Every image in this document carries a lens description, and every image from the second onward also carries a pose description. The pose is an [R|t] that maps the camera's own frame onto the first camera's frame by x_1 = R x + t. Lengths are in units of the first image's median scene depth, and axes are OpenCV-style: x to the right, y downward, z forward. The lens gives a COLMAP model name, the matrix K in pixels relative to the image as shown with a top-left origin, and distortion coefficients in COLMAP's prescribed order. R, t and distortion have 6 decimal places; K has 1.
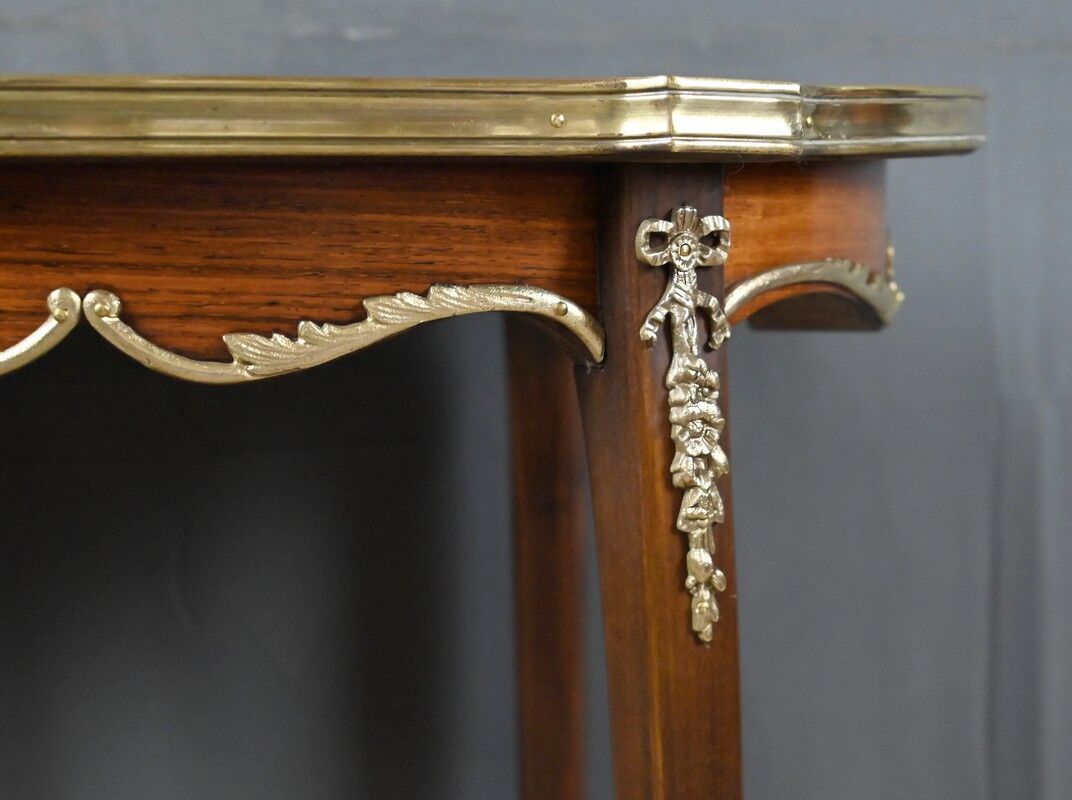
lens RADIAL K [[1679.5, 0, 536.0], [0, 1679.5, 400.0], [0, 0, 1]] dist [0.001082, 0.001986]
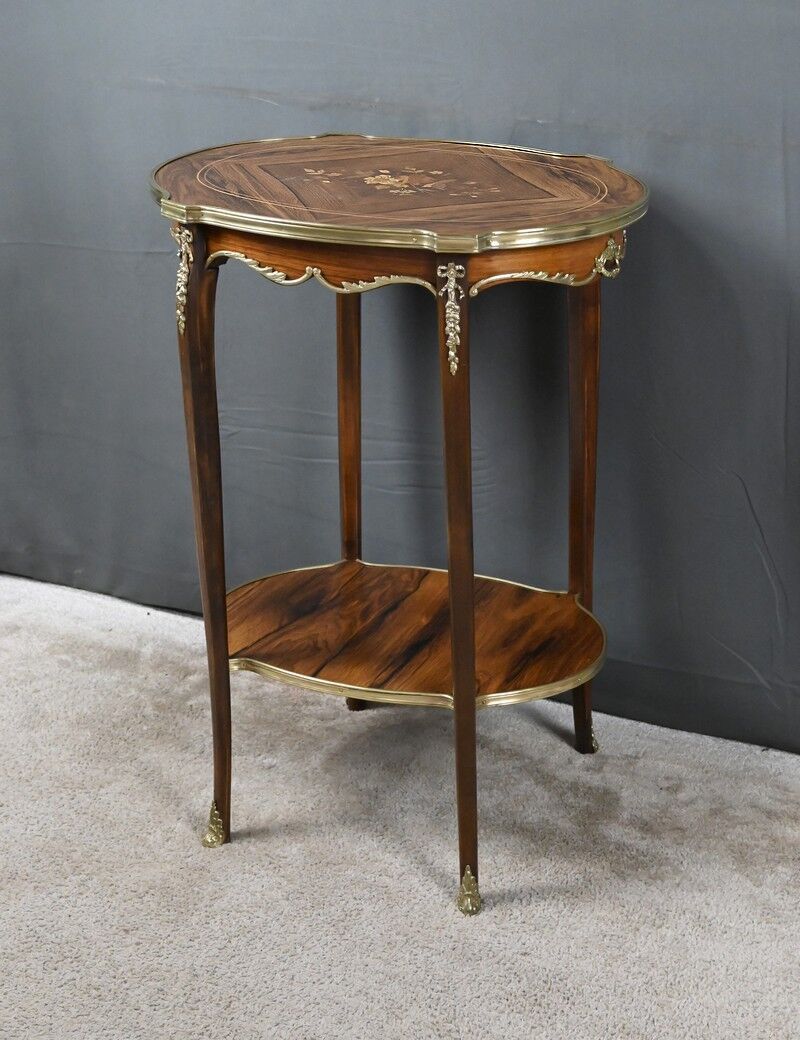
lens RADIAL K [[2321.8, 0, 400.0], [0, 2321.8, 520.0], [0, 0, 1]] dist [0.308293, -0.149675]
pose [[0.816426, 0.199482, -0.541900, 2.984335], [-0.079849, 0.968420, 0.236191, -0.790879], [0.571903, -0.149562, 0.806572, -3.440761]]
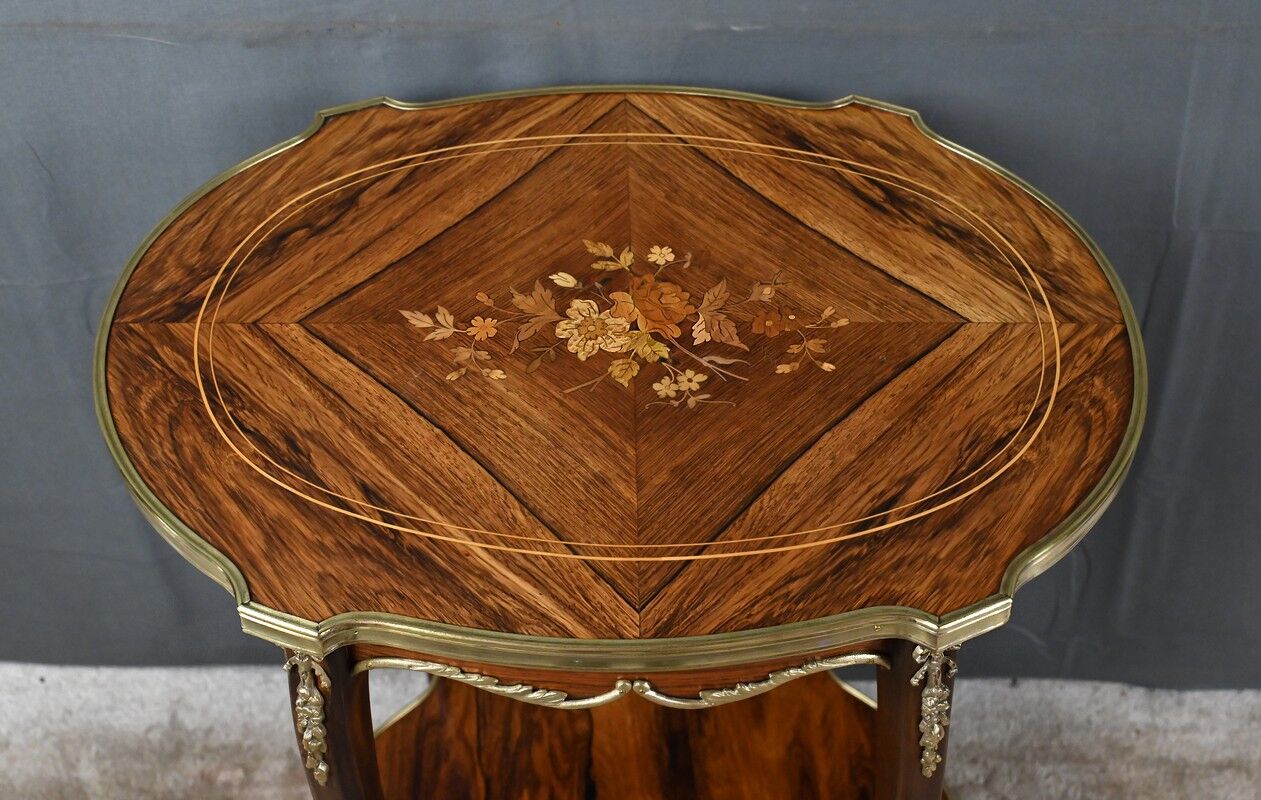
lens RADIAL K [[1858.5, 0, 630.5], [0, 1858.5, 400.0], [0, 0, 1]] dist [0.001894, -0.011824]
pose [[0.990539, 0.108102, -0.084539, -0.109160], [-0.031836, 0.780233, 0.624678, -1.587023], [0.133489, -0.616076, 0.776293, -0.482495]]
